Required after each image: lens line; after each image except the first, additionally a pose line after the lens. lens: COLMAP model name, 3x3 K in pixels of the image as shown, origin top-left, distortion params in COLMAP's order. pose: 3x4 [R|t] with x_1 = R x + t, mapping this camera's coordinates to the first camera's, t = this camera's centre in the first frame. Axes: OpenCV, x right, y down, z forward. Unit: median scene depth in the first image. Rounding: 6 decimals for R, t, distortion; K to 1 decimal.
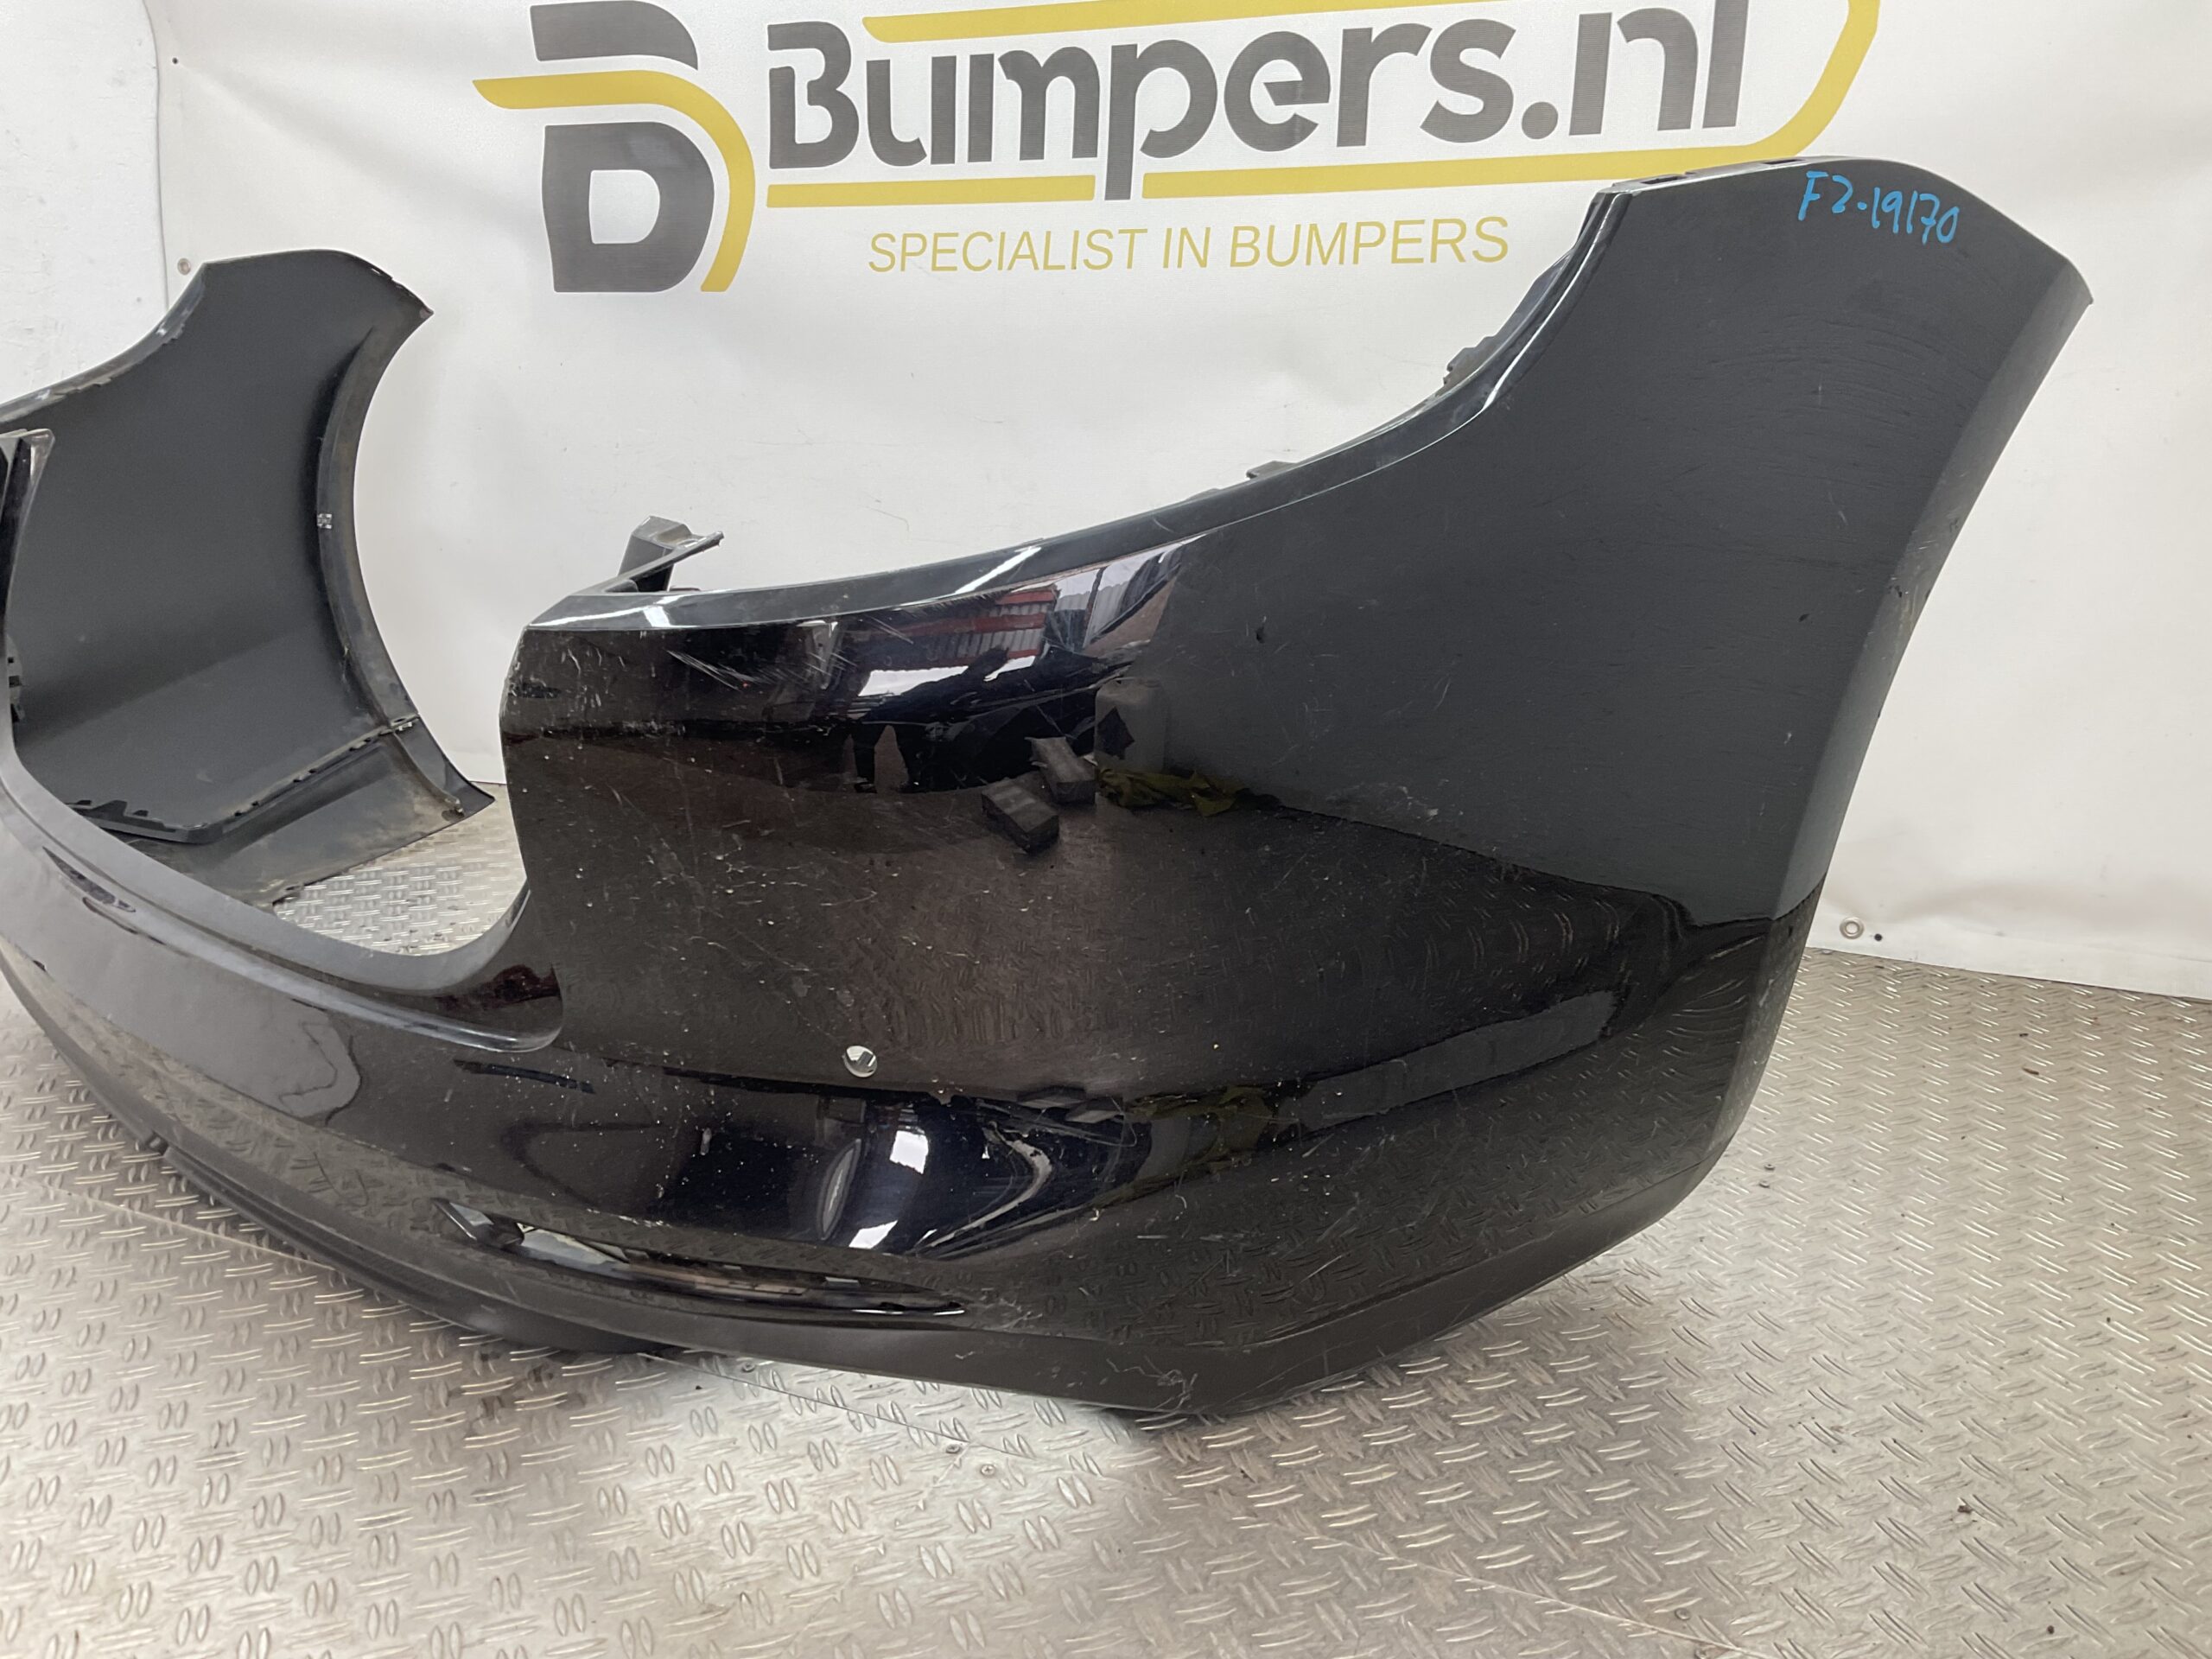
lens RADIAL K [[1805.3, 0, 1098.2], [0, 1805.3, 836.4], [0, 0, 1]] dist [0.066928, -0.121697]
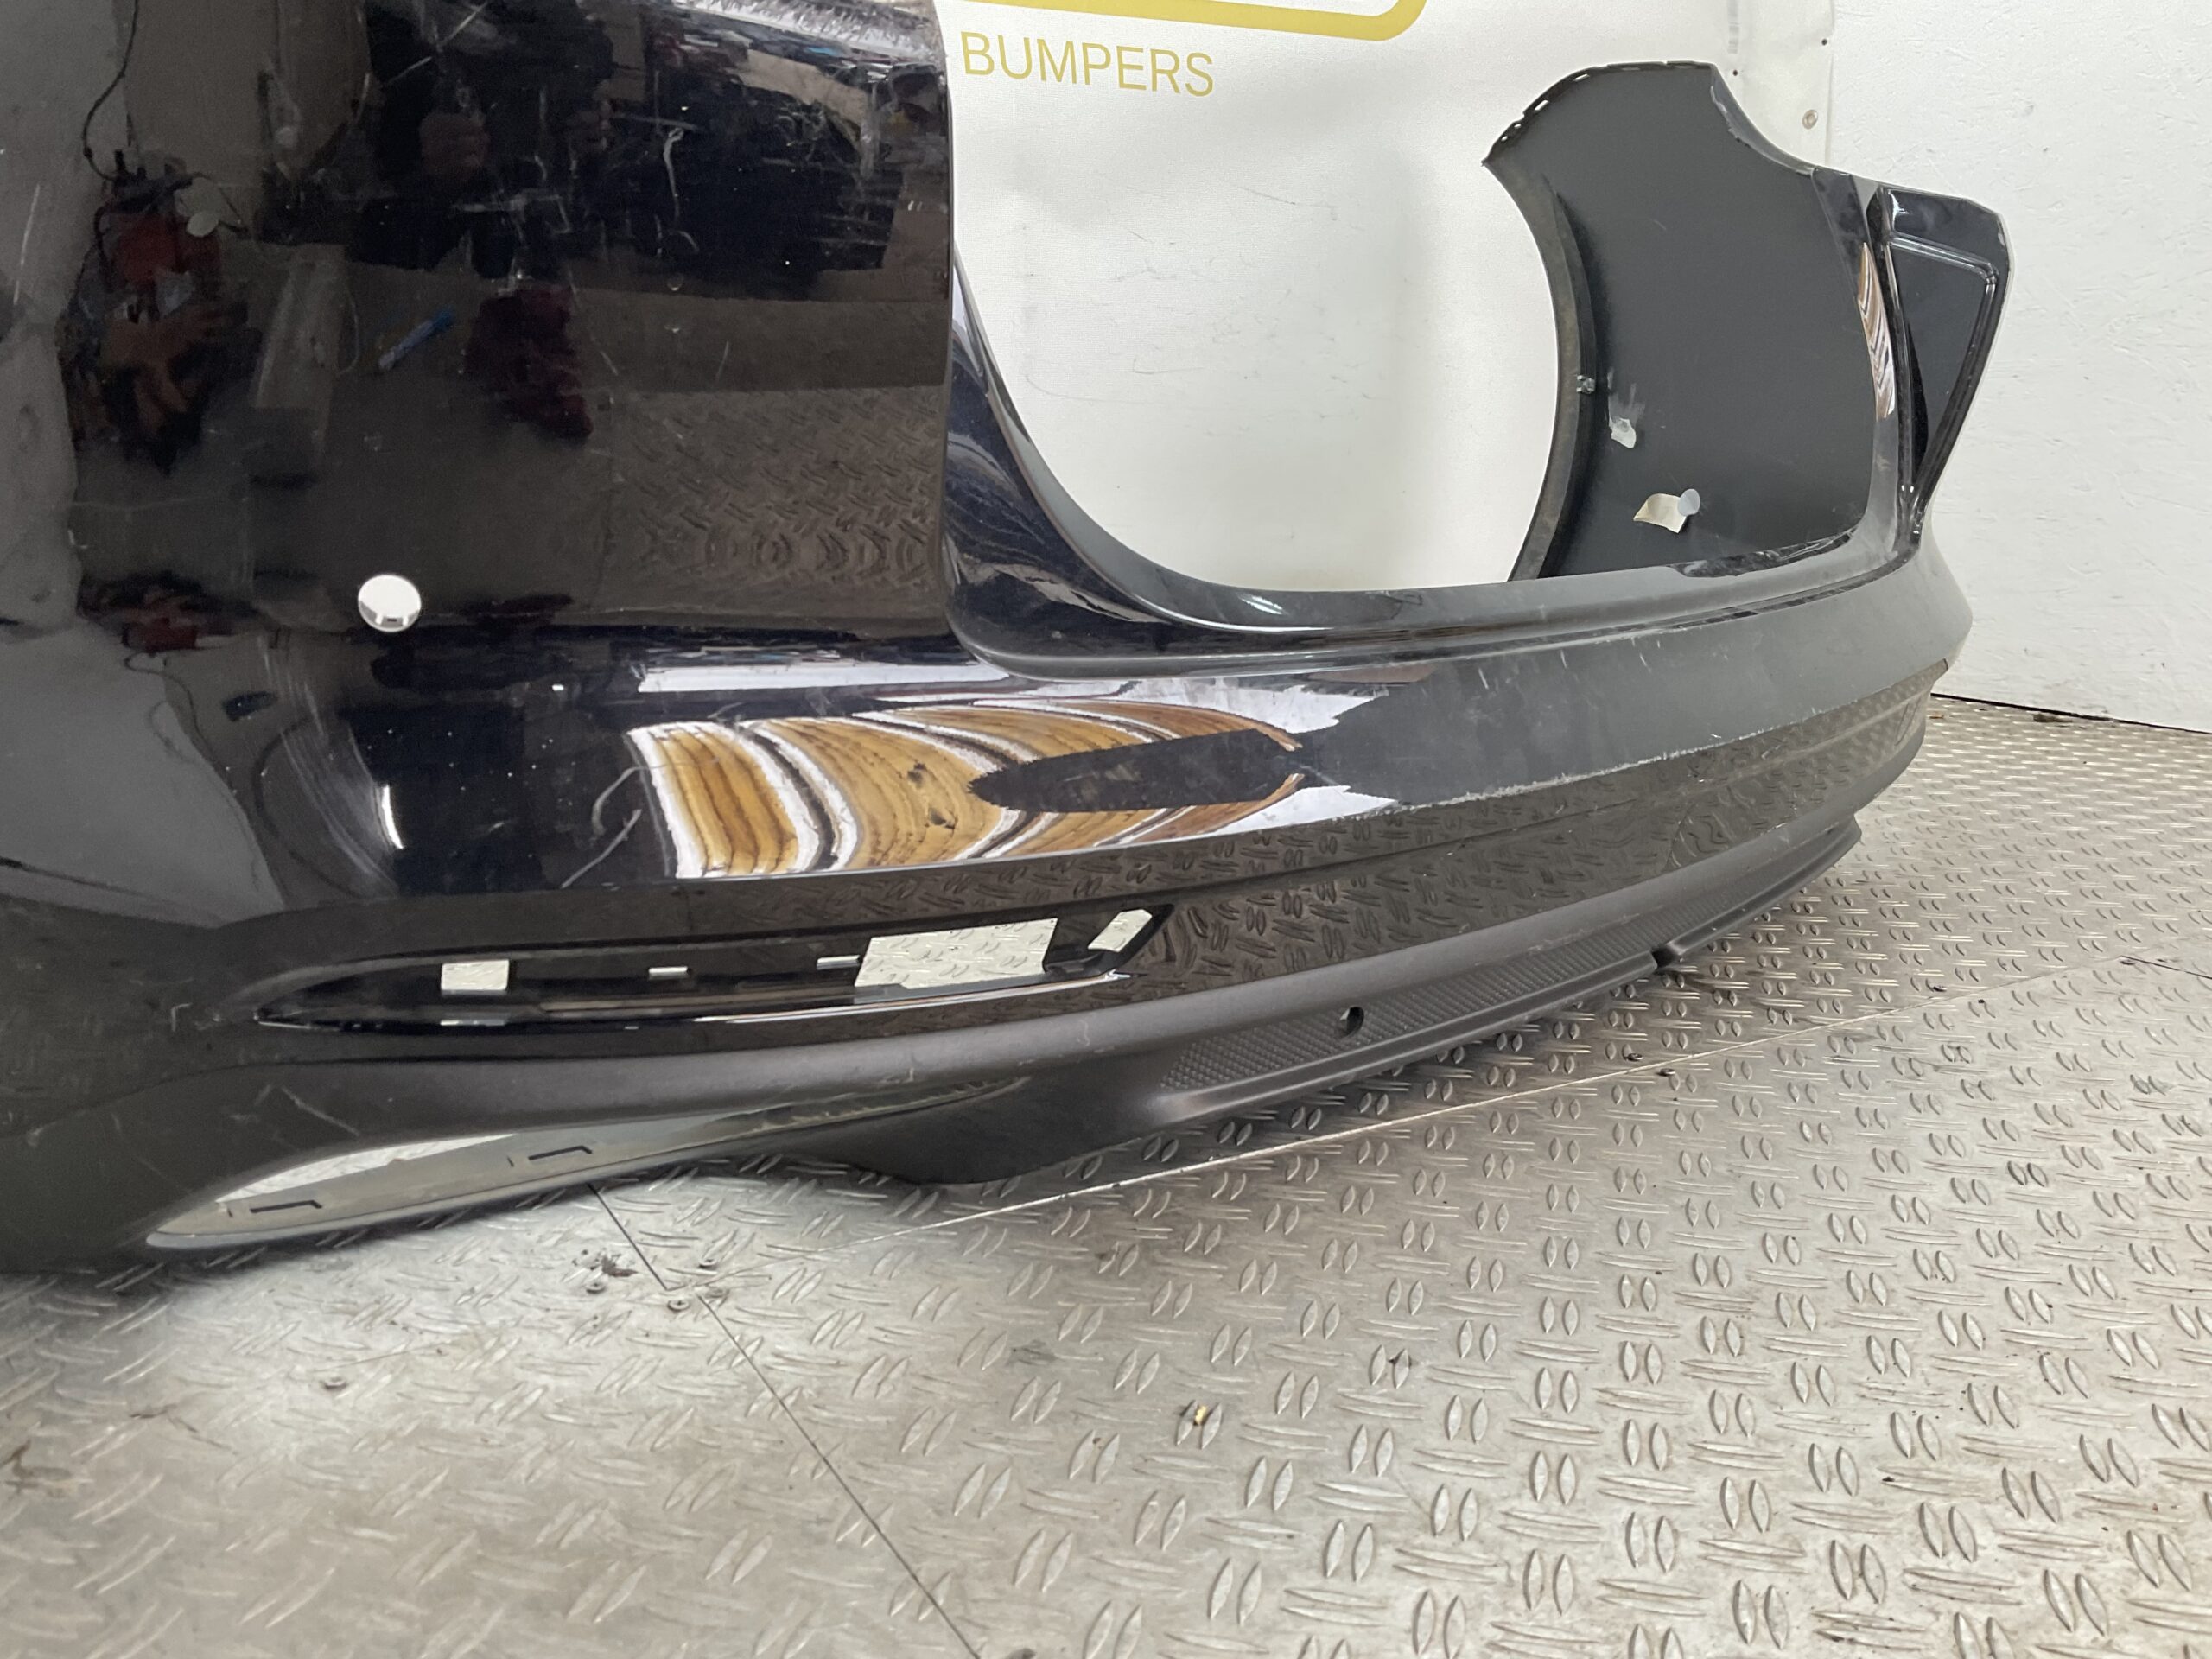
lens RADIAL K [[1805.3, 0, 1106.4], [0, 1805.3, 835.8], [0, 0, 1]] dist [0.066928, -0.121697]
pose [[0.597220, -0.187293, 0.779904, -0.692769], [0.219574, 0.973387, 0.065616, 0.023994], [-0.771437, 0.132059, 0.622451, 0.410252]]
